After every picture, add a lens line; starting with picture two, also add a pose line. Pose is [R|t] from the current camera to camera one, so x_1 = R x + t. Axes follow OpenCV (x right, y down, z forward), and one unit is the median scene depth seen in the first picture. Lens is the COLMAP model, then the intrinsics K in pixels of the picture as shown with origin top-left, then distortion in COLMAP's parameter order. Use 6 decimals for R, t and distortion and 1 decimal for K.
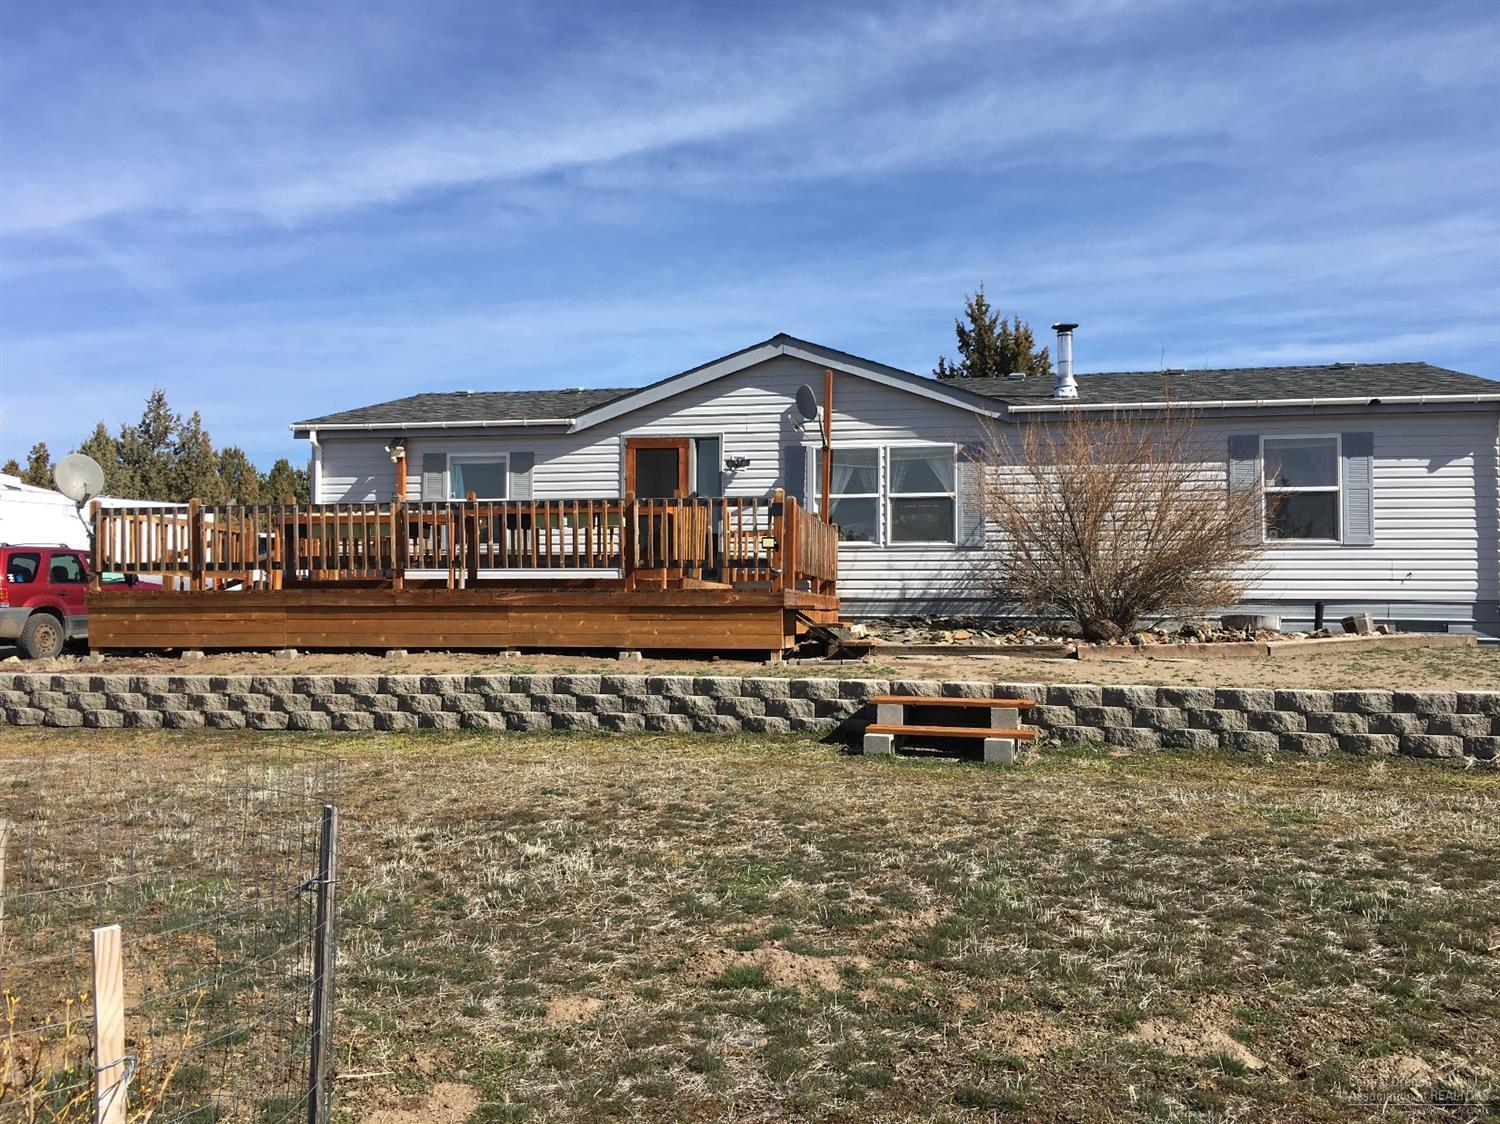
lens RADIAL K [[1272.9, 0, 750.0], [0, 1272.9, 562.0], [0, 0, 1]] dist [0.006776, 0.000760]
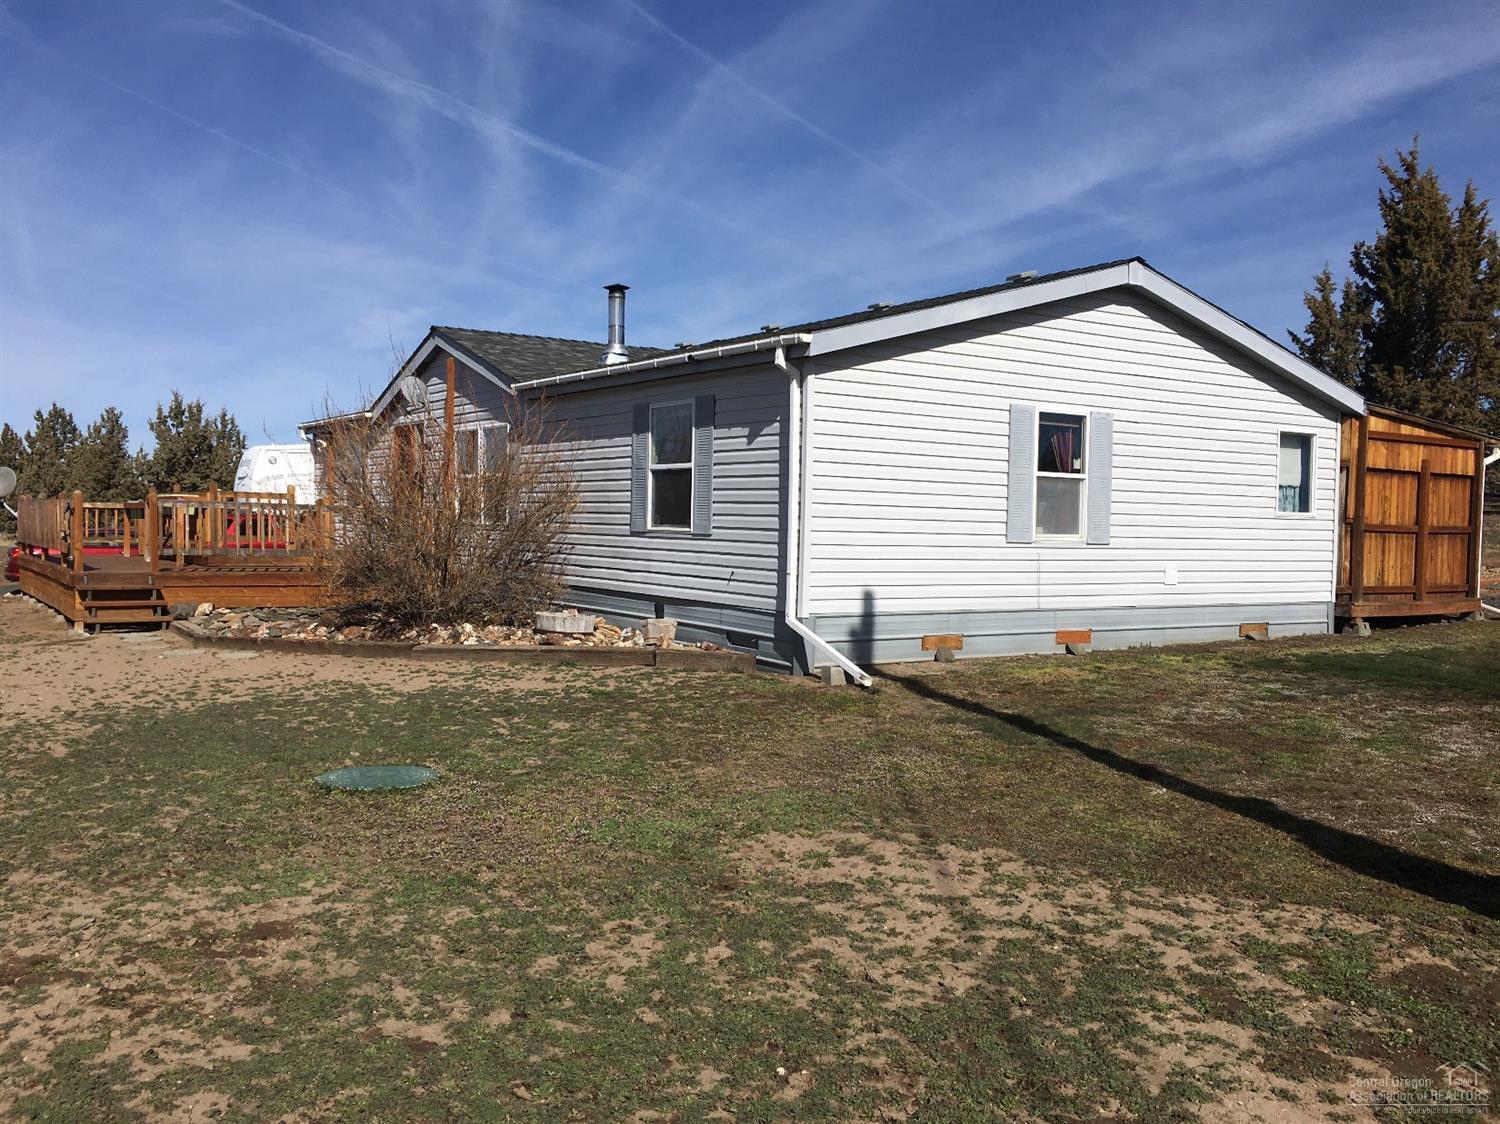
lens RADIAL K [[1272.9, 0, 750.0], [0, 1272.9, 562.0], [0, 0, 1]] dist [0.006776, 0.000760]
pose [[0.722628, 0.037507, -0.690219, 0.982582], [-0.007528, 0.998895, 0.046399, -0.031391], [0.691196, -0.028334, 0.722112, 0.399839]]
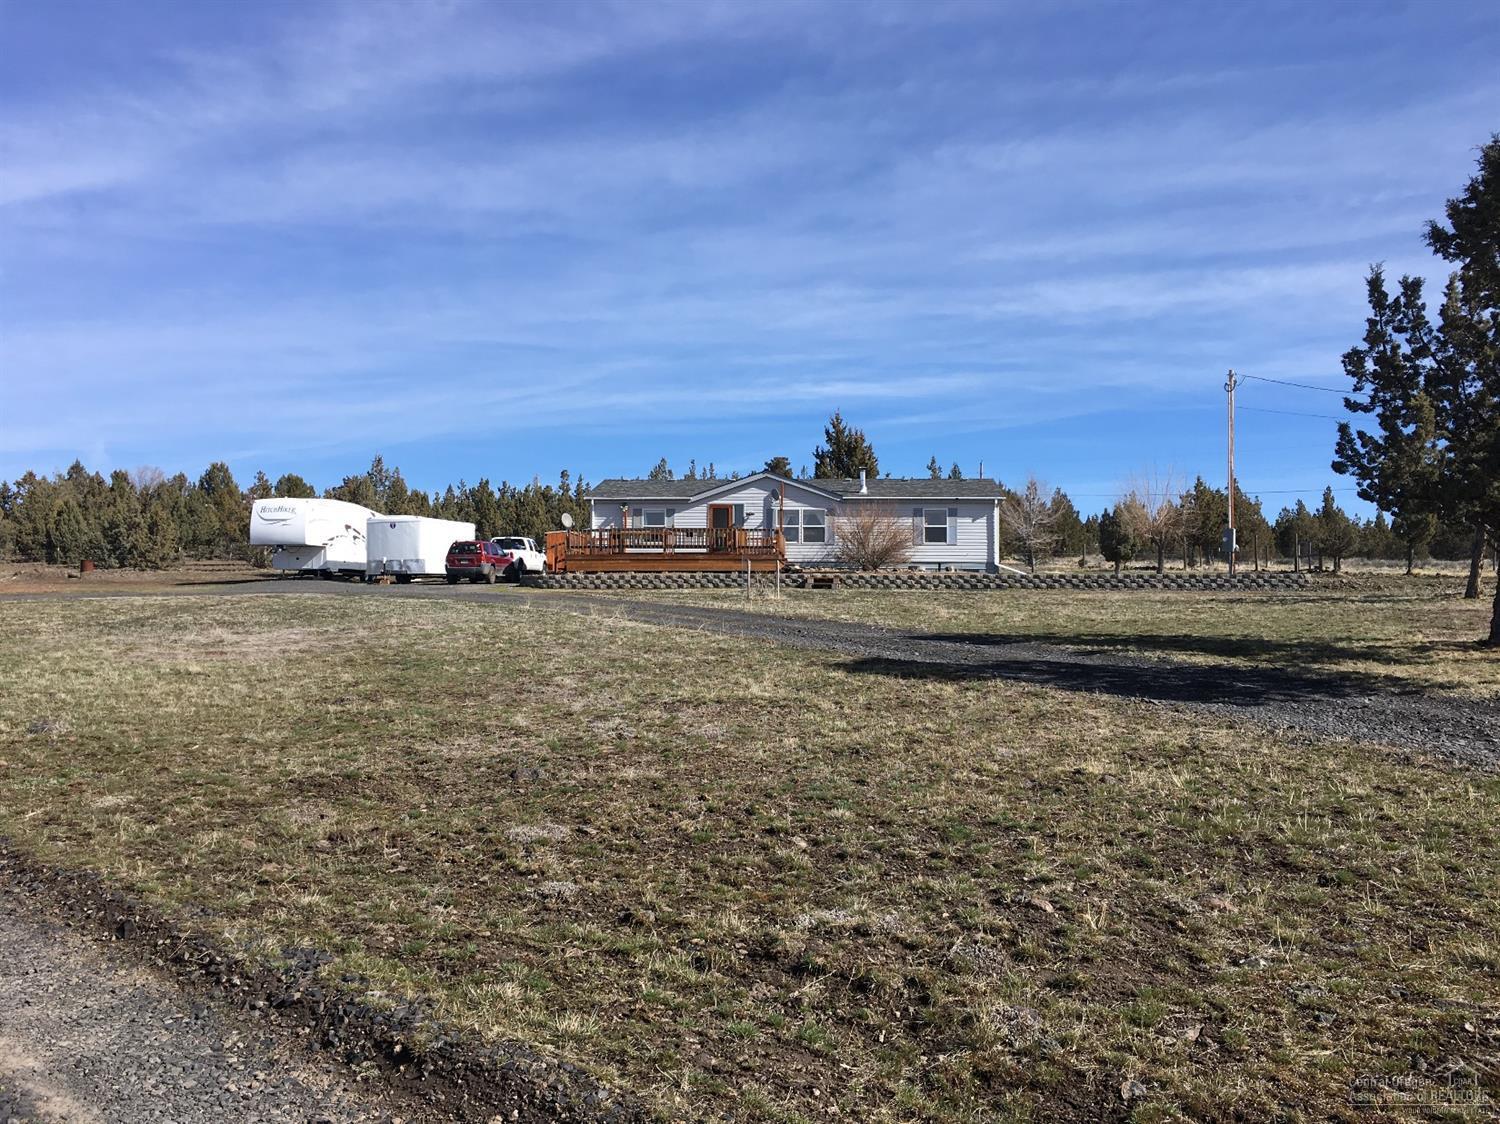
lens RADIAL K [[1272.9, 0, 750.0], [0, 1272.9, 562.0], [0, 0, 1]] dist [0.006776, 0.000760]
pose [[0.994583, 0.006690, 0.103732, -0.314251], [-0.006210, 0.999968, -0.004951, 0.045002], [-0.103762, 0.004280, 0.994593, -1.897960]]
